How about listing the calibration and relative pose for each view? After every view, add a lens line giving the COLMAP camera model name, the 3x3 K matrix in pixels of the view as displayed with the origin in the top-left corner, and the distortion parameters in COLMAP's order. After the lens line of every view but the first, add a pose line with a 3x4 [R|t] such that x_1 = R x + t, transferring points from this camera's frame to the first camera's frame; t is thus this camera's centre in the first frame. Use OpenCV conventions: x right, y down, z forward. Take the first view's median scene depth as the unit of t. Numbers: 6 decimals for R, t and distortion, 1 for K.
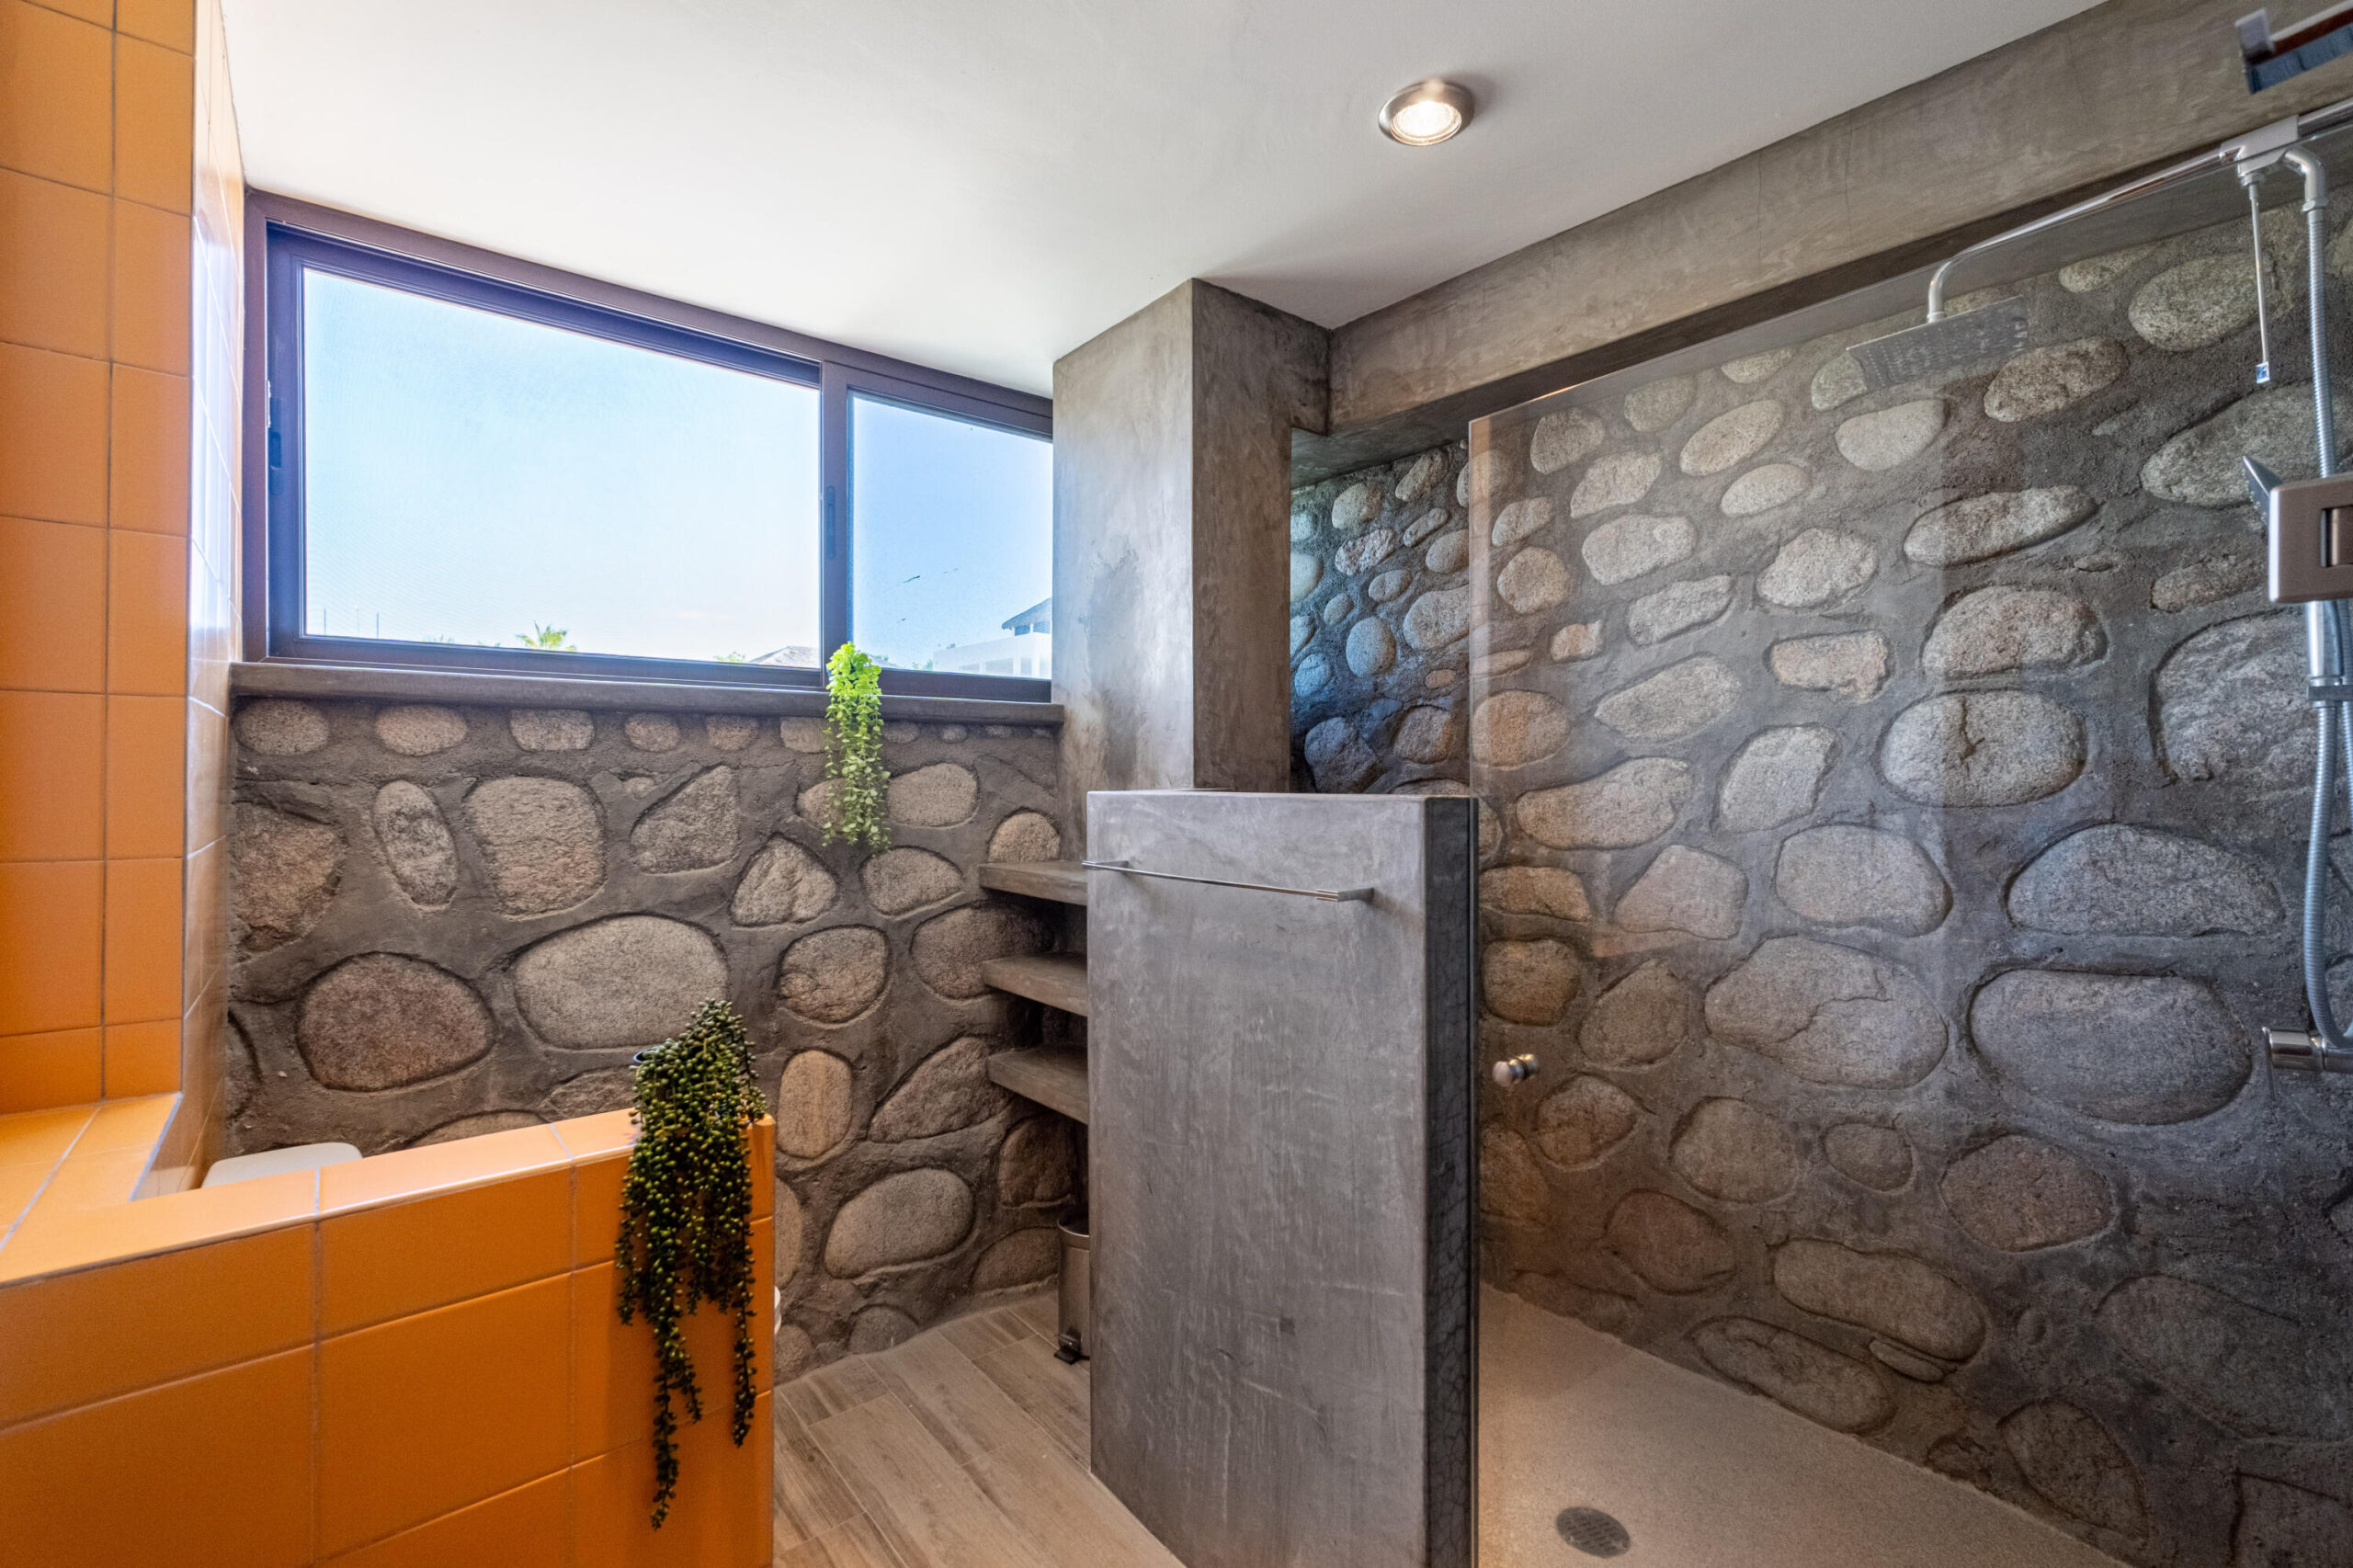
lens RADIAL K [[1009.5, 0, 1175.6], [0, 1009.5, 767.8], [0, 0, 1]] dist [0.001351, 0.000419]
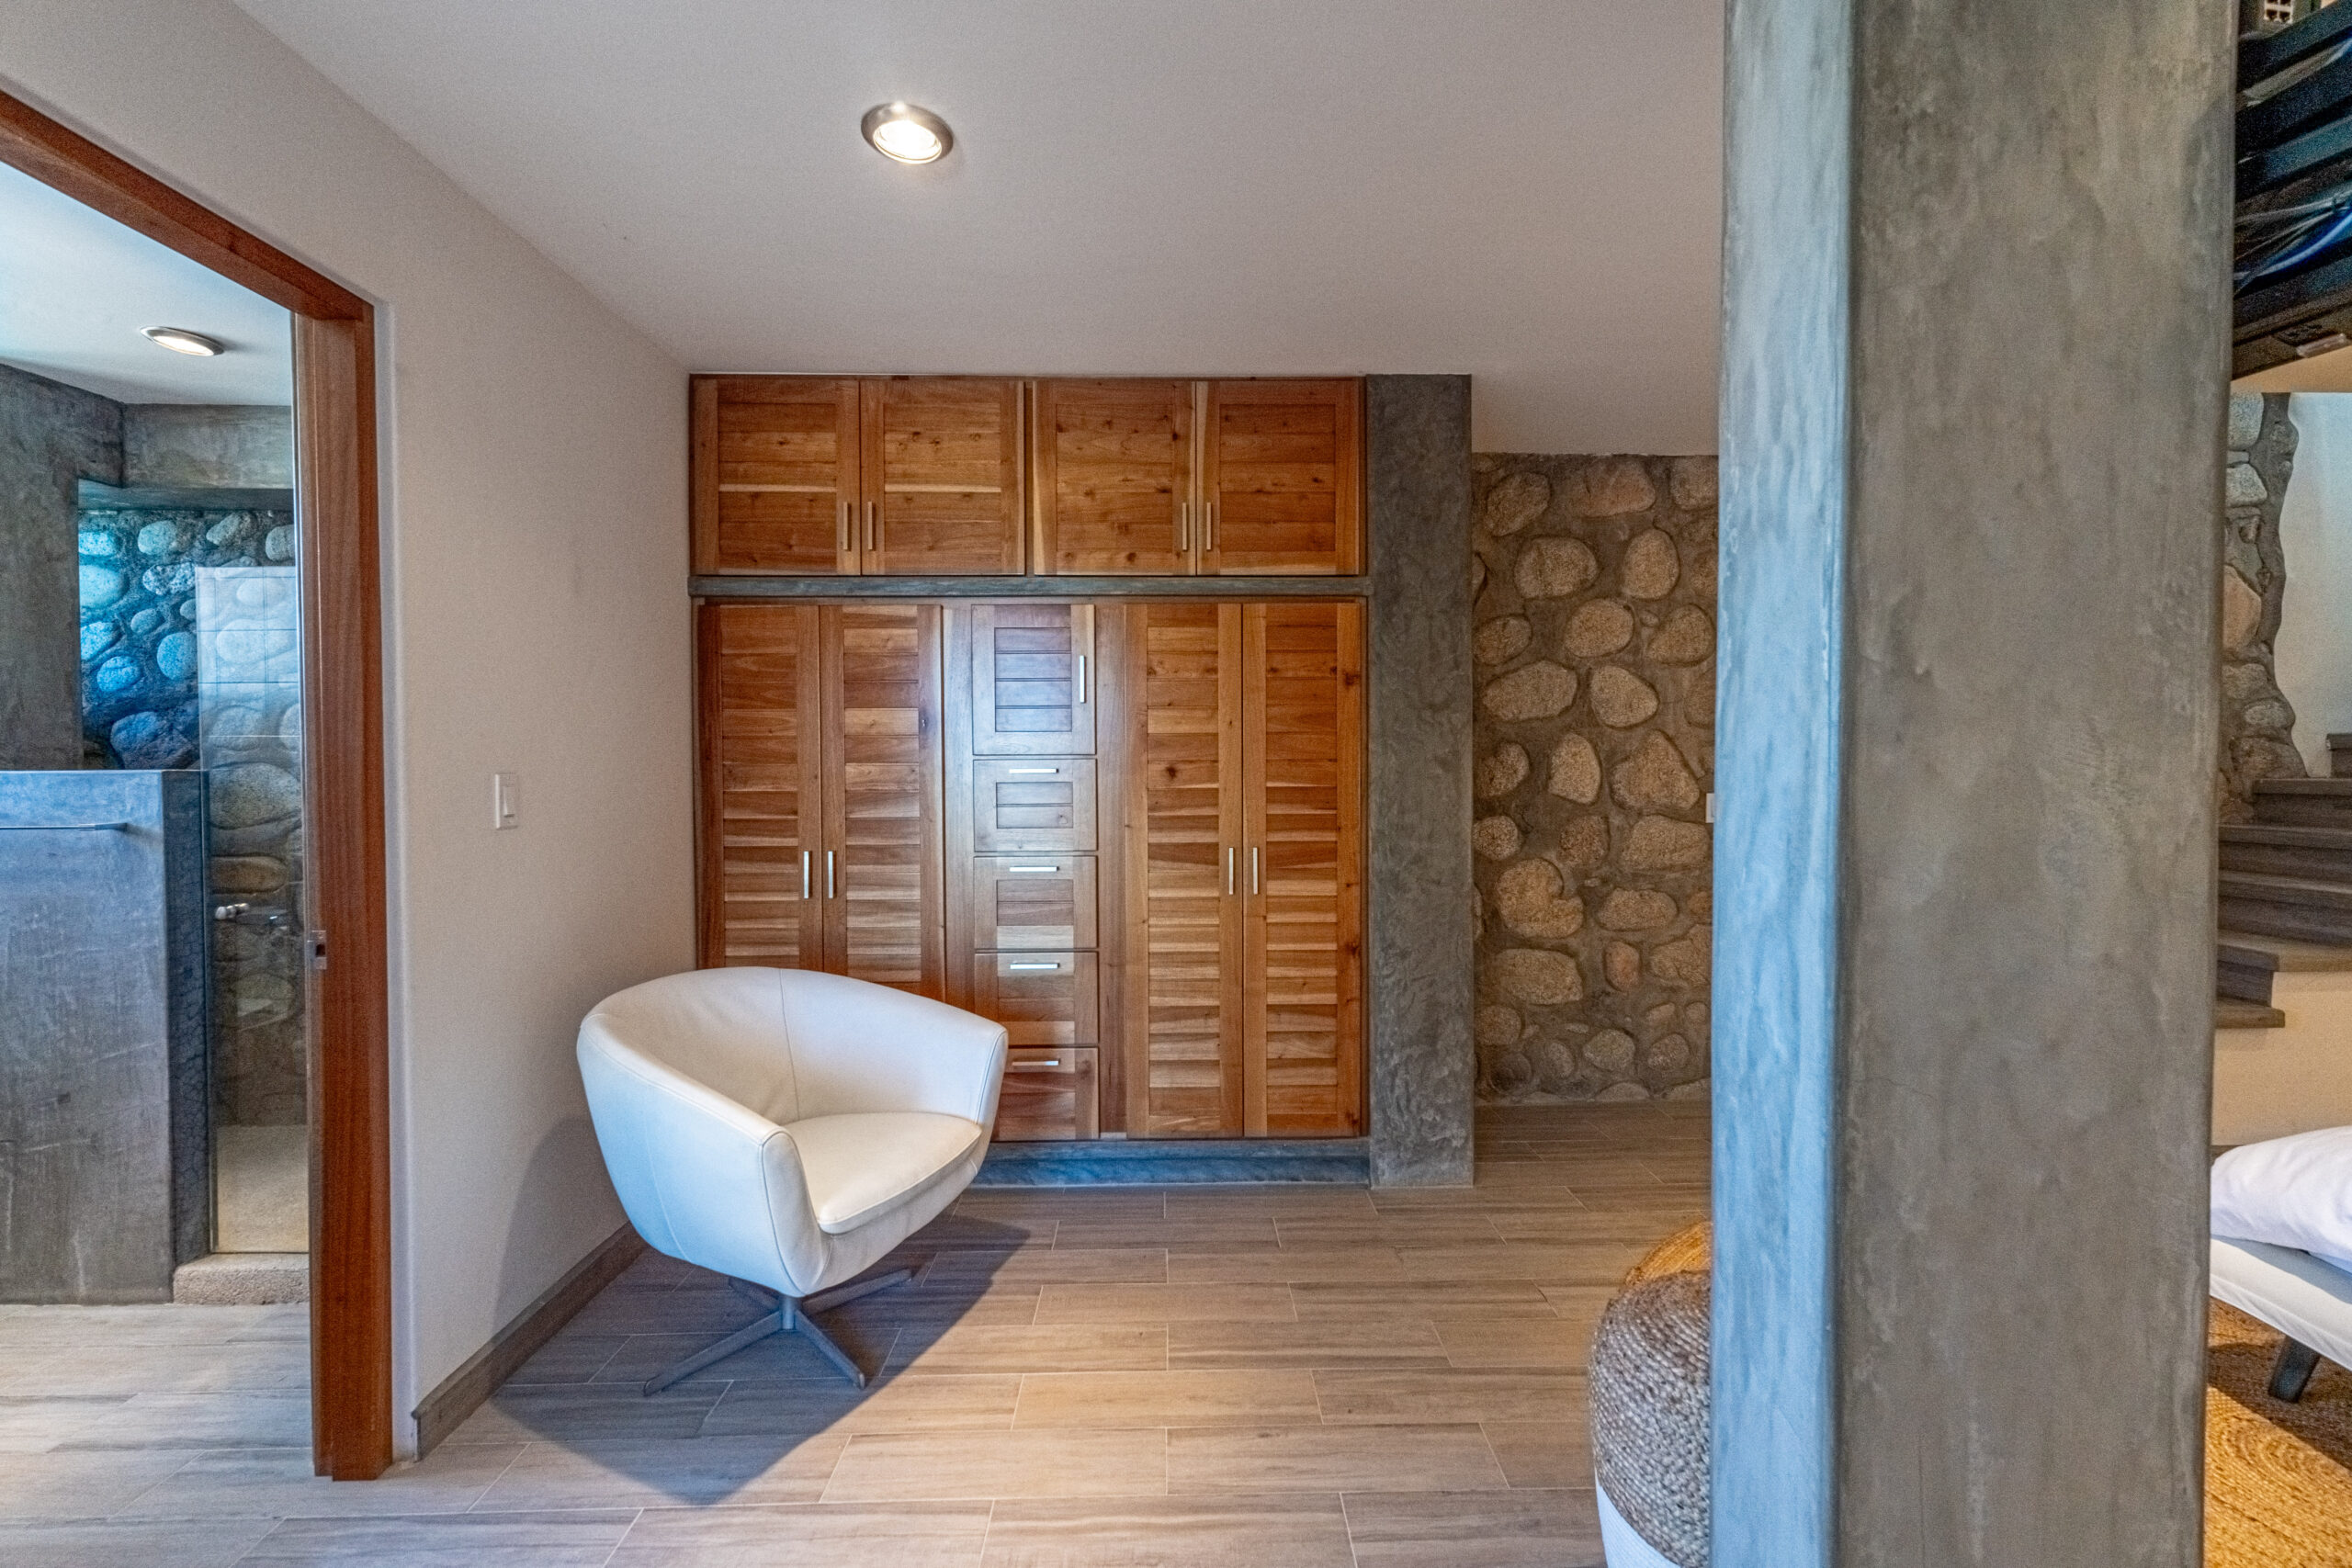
lens RADIAL K [[1009.0, 0, 1188.2], [0, 1009.0, 777.6], [0, 0, 1]] dist [0.001351, 0.000419]
pose [[0.618653, -0.017189, 0.785476, -0.023125], [-0.002413, 0.999714, 0.023778, -0.003417], [-0.785661, -0.016606, 0.618435, -0.823005]]
